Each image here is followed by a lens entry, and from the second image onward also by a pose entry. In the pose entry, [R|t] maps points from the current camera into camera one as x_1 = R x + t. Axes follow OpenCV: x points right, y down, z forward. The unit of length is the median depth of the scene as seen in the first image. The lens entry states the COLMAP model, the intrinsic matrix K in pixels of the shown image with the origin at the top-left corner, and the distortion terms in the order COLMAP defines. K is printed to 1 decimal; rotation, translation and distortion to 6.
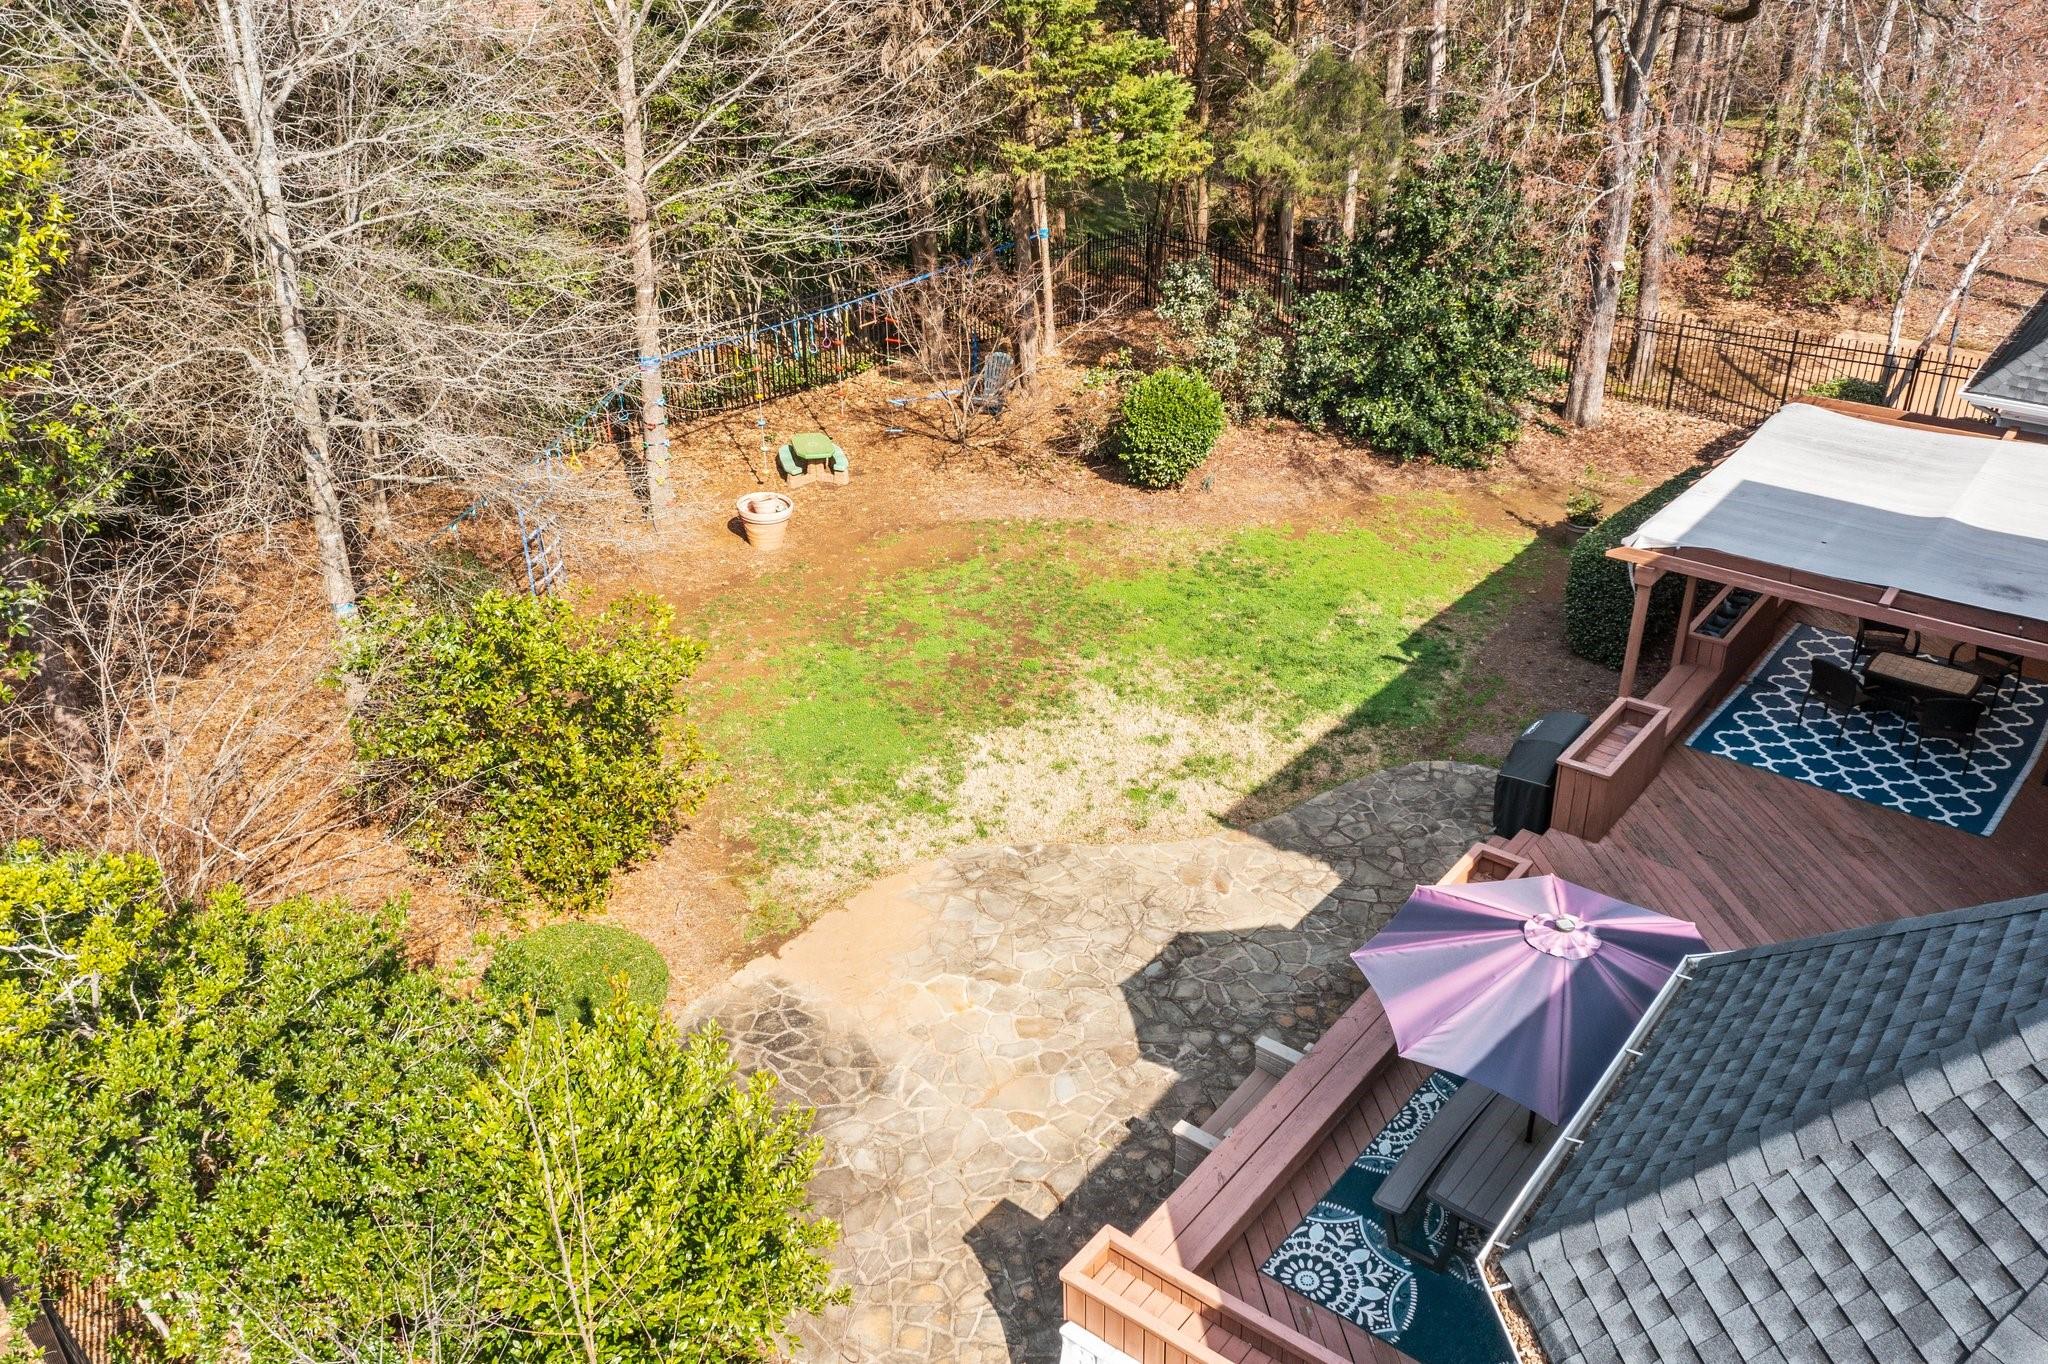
lens RADIAL K [[1610.1, 0, 1024.0], [0, 1610.1, 682.0], [0, 0, 1]] dist [-0.011266, -0.004041]
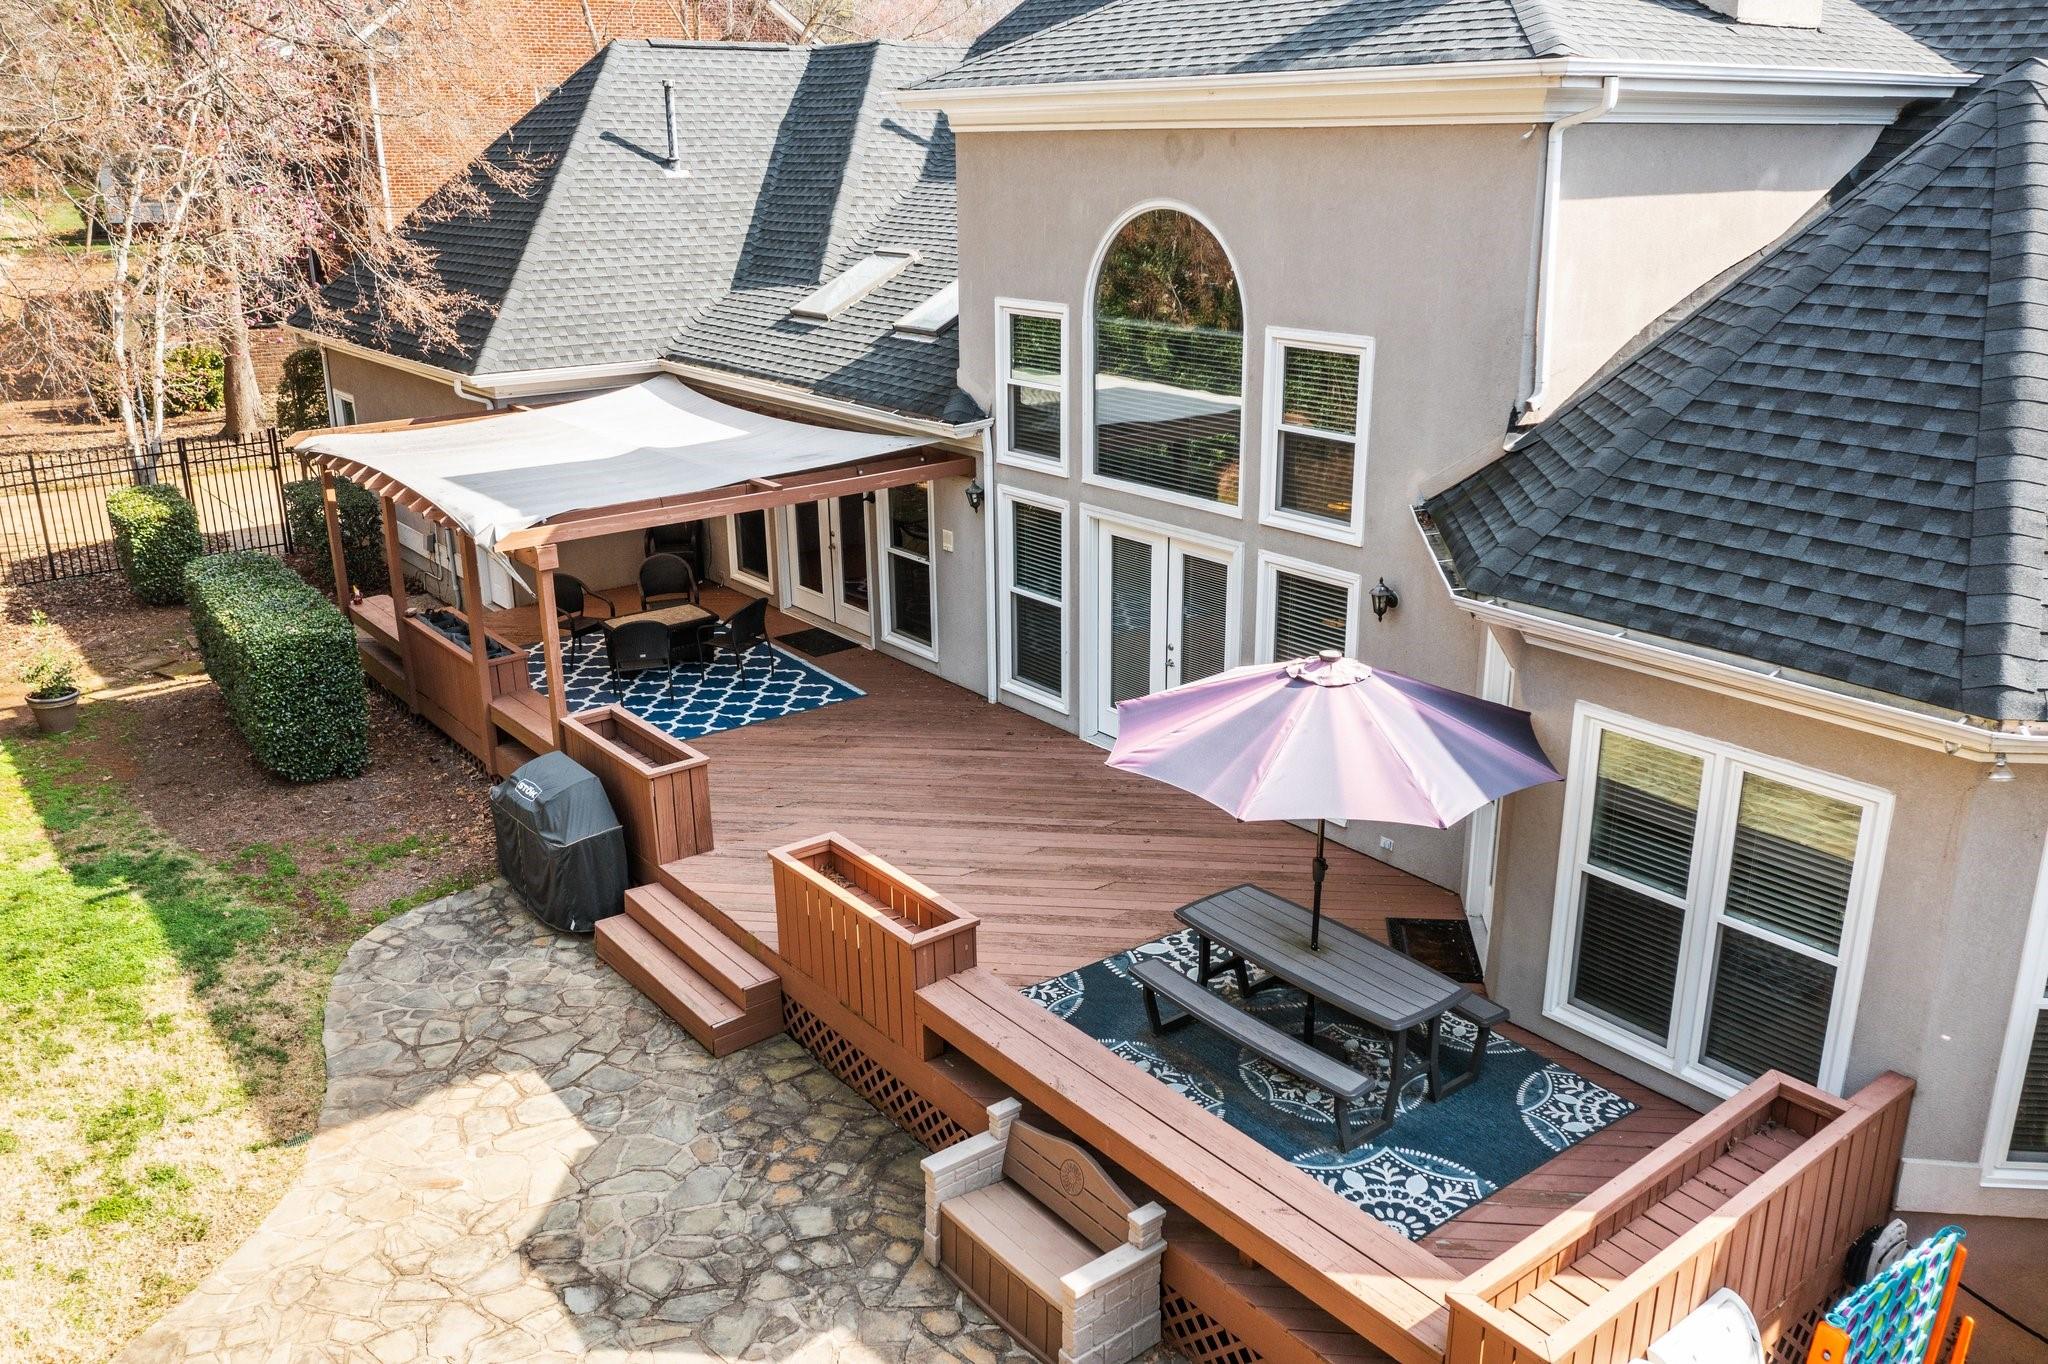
lens RADIAL K [[1610.1, 0, 1024.0], [0, 1610.1, 682.0], [0, 0, 1]] dist [-0.011266, -0.004041]
pose [[0.232678, -0.297054, 0.926078, -0.297127], [0.462920, 0.871254, 0.163160, -0.028293], [-0.855317, 0.390736, 0.340234, 0.504125]]
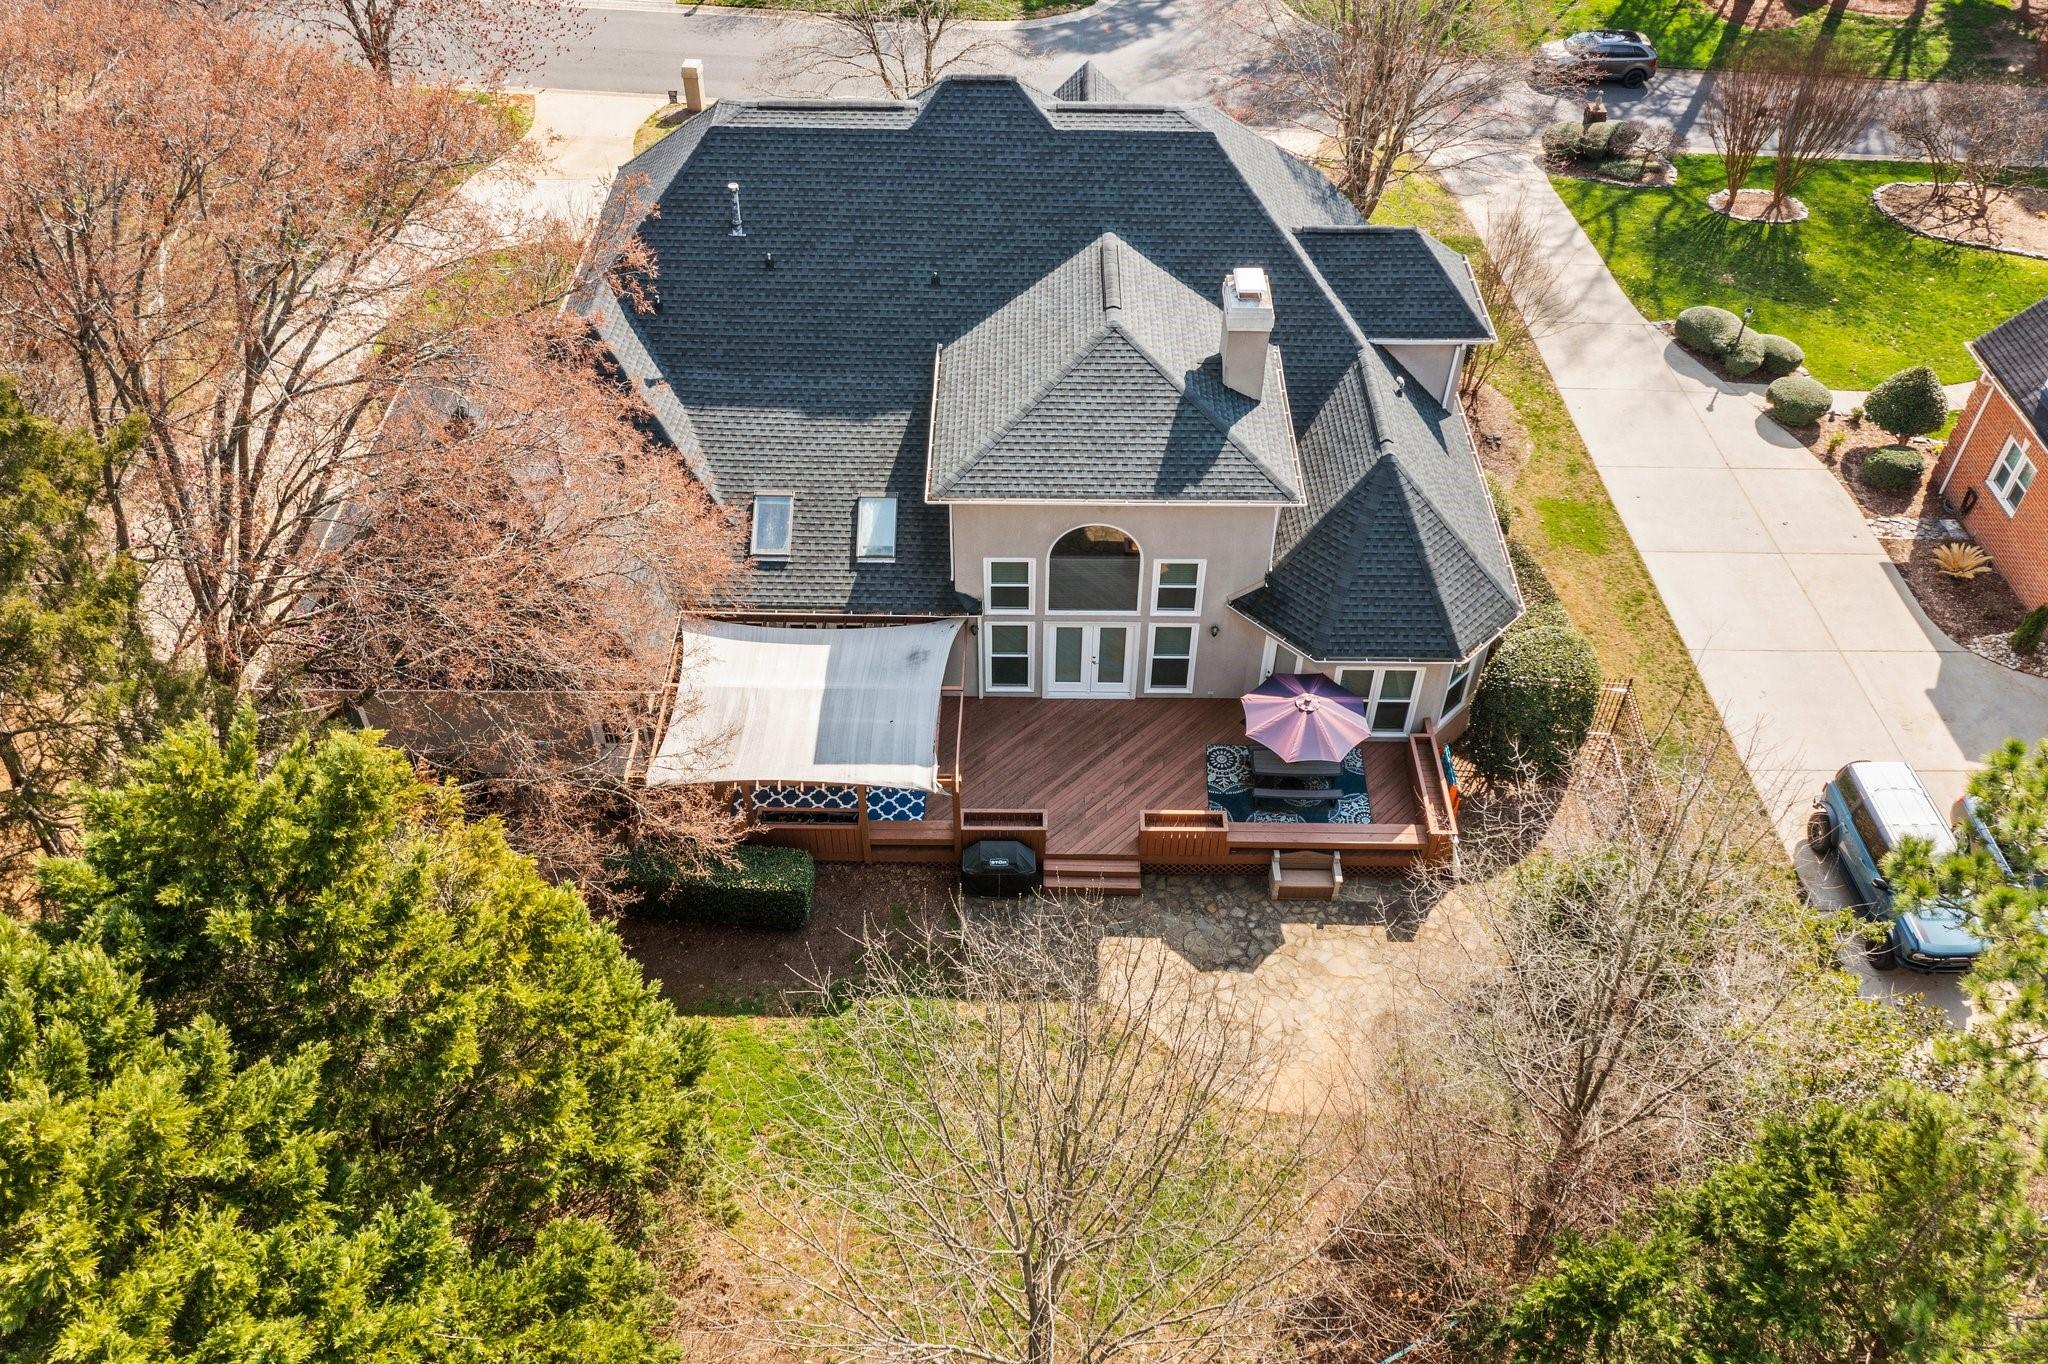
lens RADIAL K [[1610.1, 0, 1024.0], [0, 1610.1, 682.0], [0, 0, 1]] dist [-0.011266, -0.004041]
pose [[-0.609963, -0.546707, 0.573635, -0.621683], [0.384447, 0.428835, 0.817497, -1.500600], [-0.692926, 0.719175, -0.051394, 0.888950]]
